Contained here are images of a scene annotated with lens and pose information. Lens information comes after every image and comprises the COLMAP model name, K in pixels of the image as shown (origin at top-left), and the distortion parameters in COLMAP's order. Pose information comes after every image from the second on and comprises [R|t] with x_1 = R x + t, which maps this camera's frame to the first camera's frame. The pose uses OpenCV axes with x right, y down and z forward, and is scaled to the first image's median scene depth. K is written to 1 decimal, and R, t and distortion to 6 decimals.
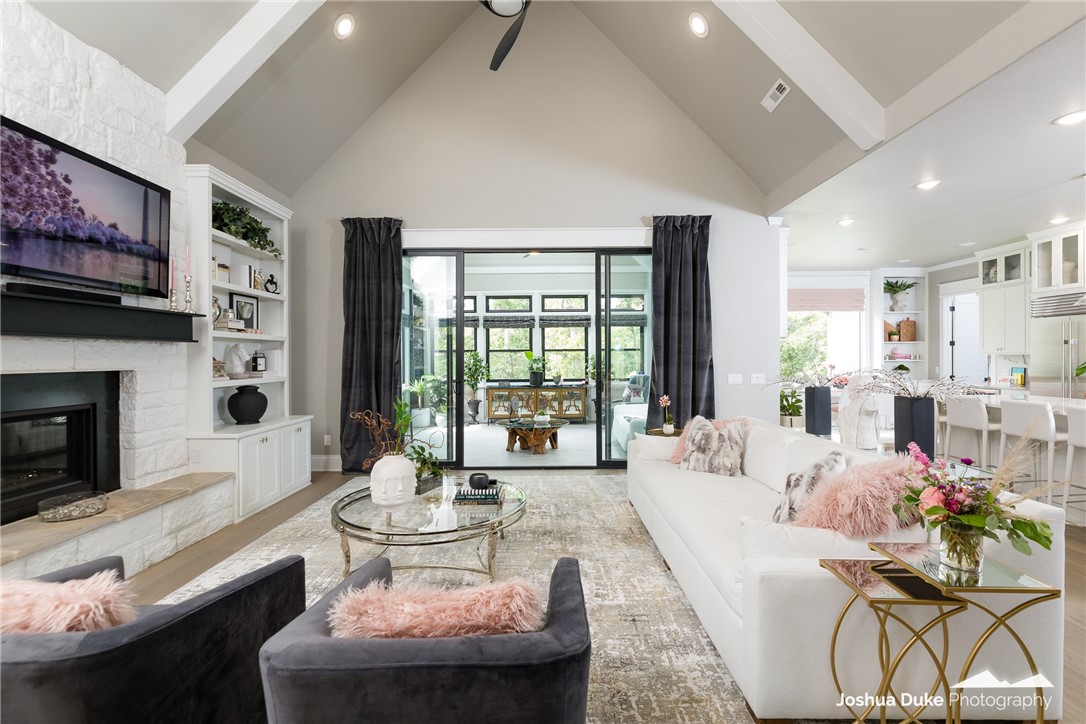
lens RADIAL K [[470.9, 0, 539.1], [0, 470.9, 357.4], [0, 0, 1]] dist [-0.011857, -0.001062]
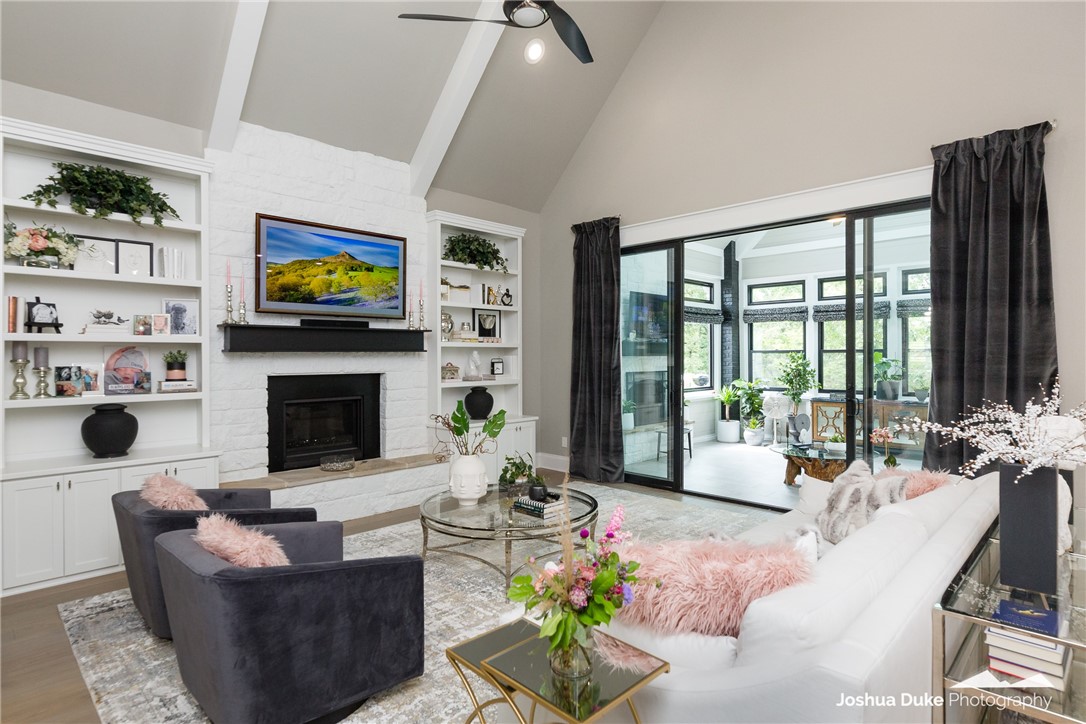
lens RADIAL K [[567.4, 0, 544.3], [0, 567.4, 359.3], [0, 0, 1]] dist [-0.017286, -0.002878]
pose [[0.716718, 0.005177, -0.697344, 0.380681], [0.000640, 0.999967, 0.008081, -0.016086], [0.697363, -0.006238, 0.716691, 0.073927]]
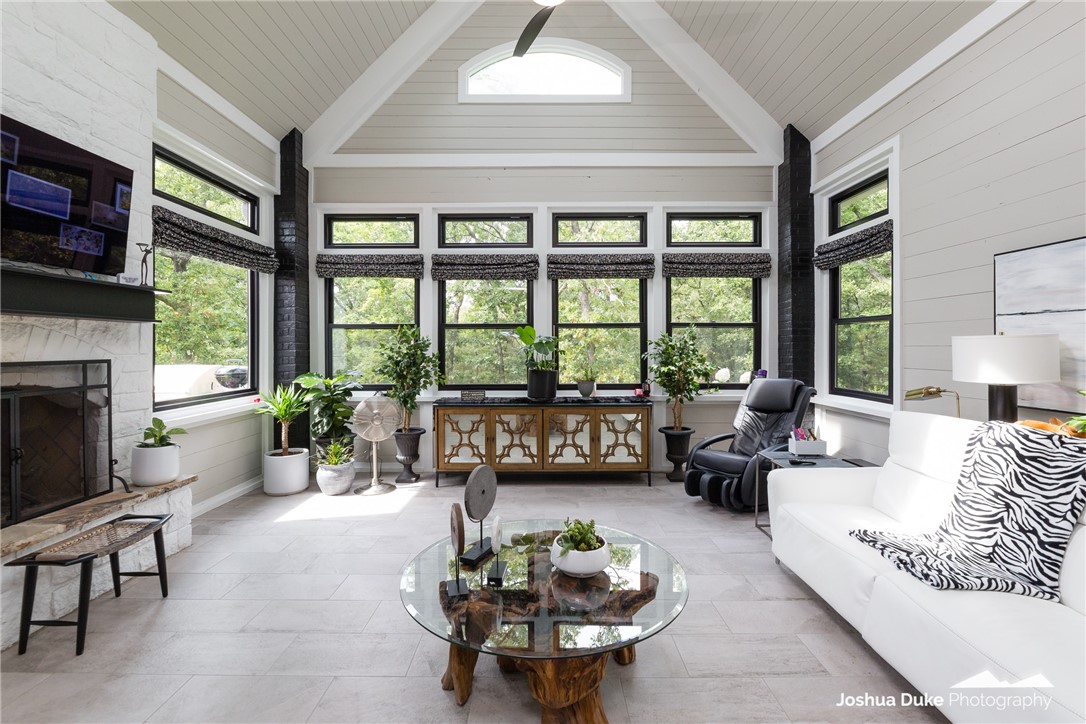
lens RADIAL K [[470.9, 0, 550.1], [0, 470.9, 337.1], [0, 0, 1]] dist [-0.011857, -0.001062]
pose [[0.999443, 0.004115, 0.033122, -0.022905], [-0.003981, 0.999984, -0.004111, -0.000906], [-0.033139, 0.003977, 0.999443, 0.936080]]
